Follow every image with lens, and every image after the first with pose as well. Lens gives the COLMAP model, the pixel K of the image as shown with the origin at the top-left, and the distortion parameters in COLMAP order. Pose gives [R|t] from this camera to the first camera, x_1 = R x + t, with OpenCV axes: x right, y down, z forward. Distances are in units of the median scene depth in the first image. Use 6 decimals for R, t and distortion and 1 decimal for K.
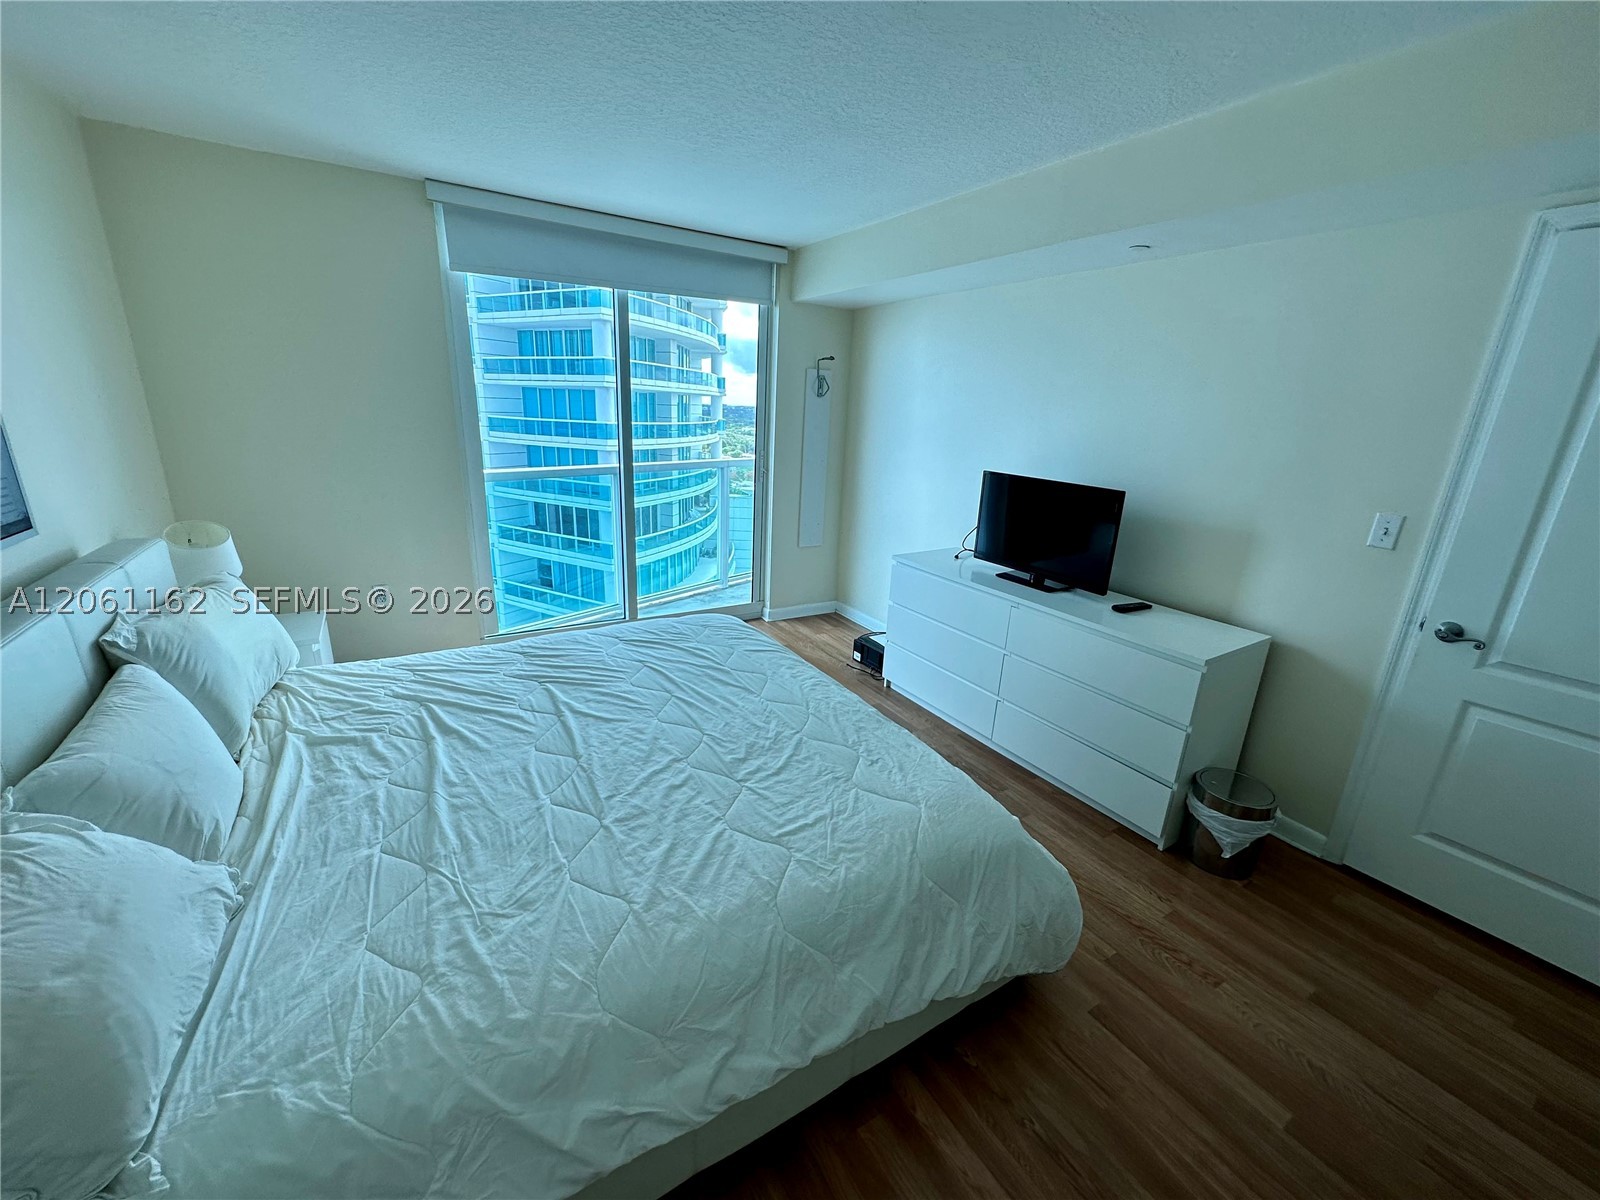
lens RADIAL K [[640.5, 0, 800.0], [0, 640.5, 600.0], [0, 0, 1]] dist [-0.002304, -0.000089]
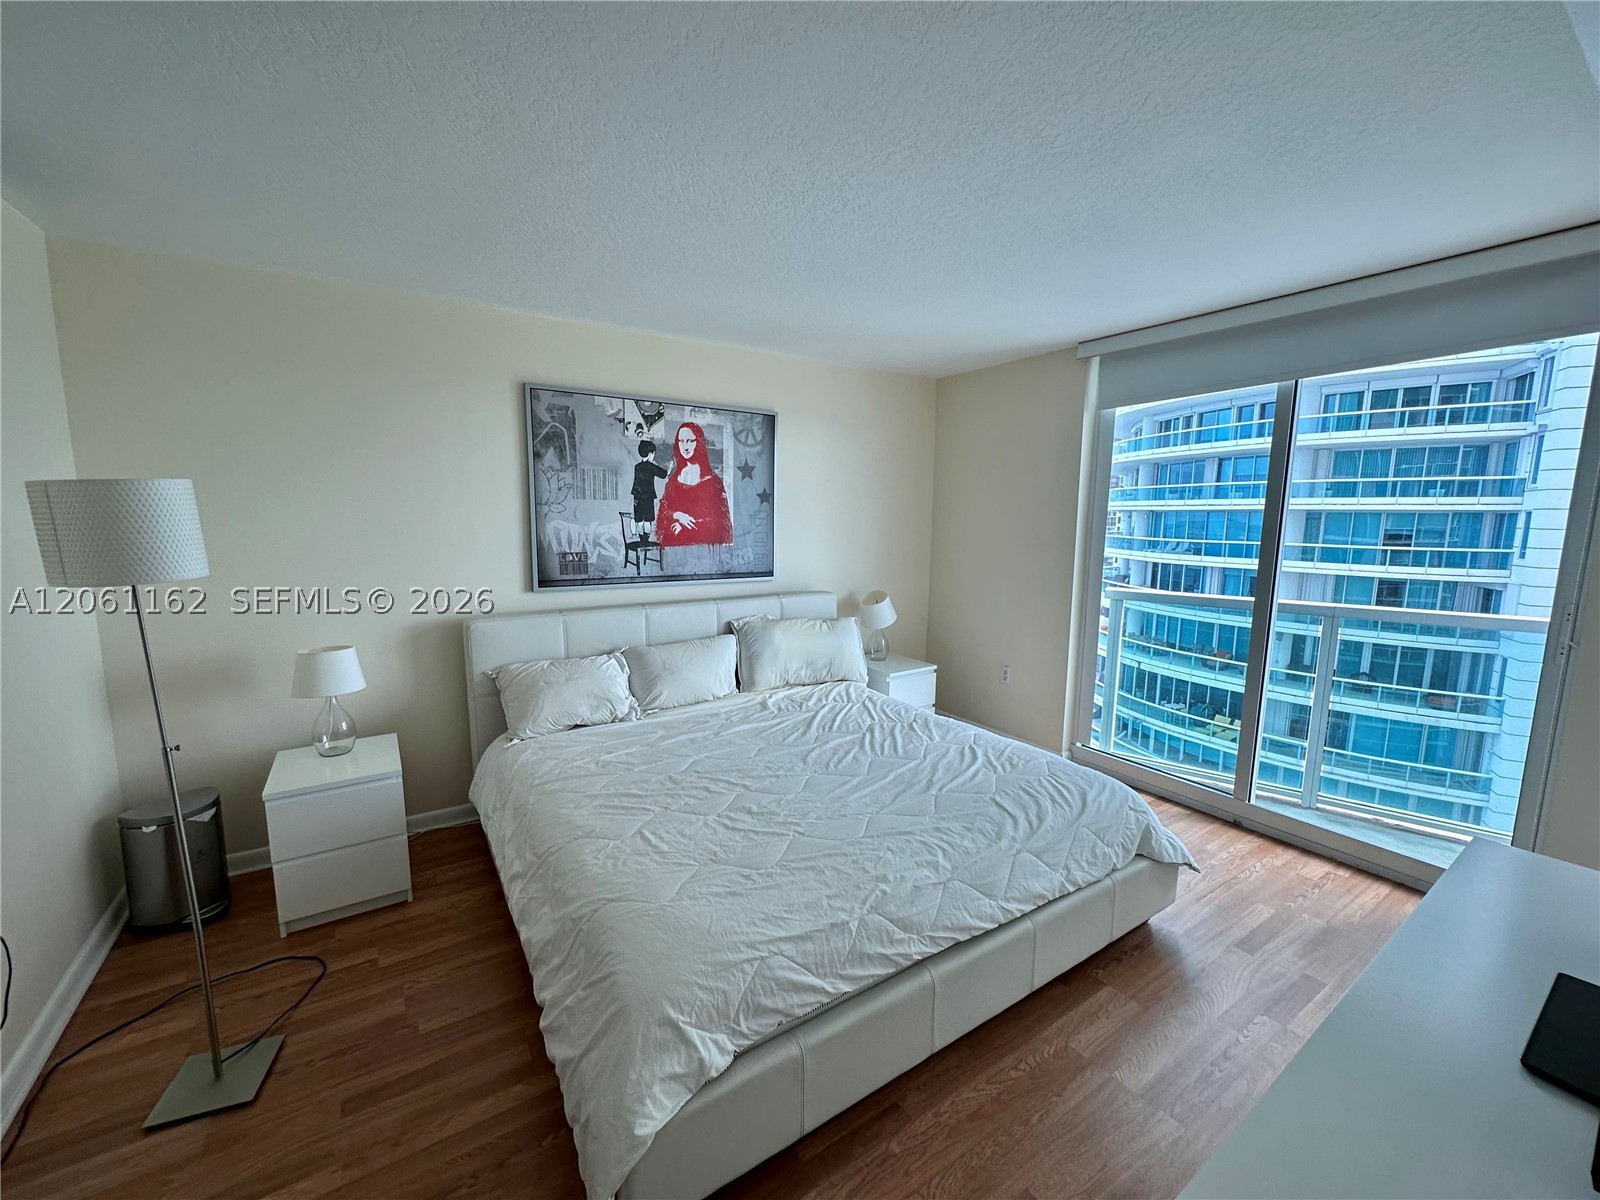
lens RADIAL K [[640.5, 0, 800.0], [0, 640.5, 600.0], [0, 0, 1]] dist [-0.002304, -0.000089]
pose [[0.040892, 0.093054, -0.994821, 0.625699], [-0.299409, 0.951041, 0.076651, -0.136744], [0.953248, 0.294724, 0.066751, 0.560639]]
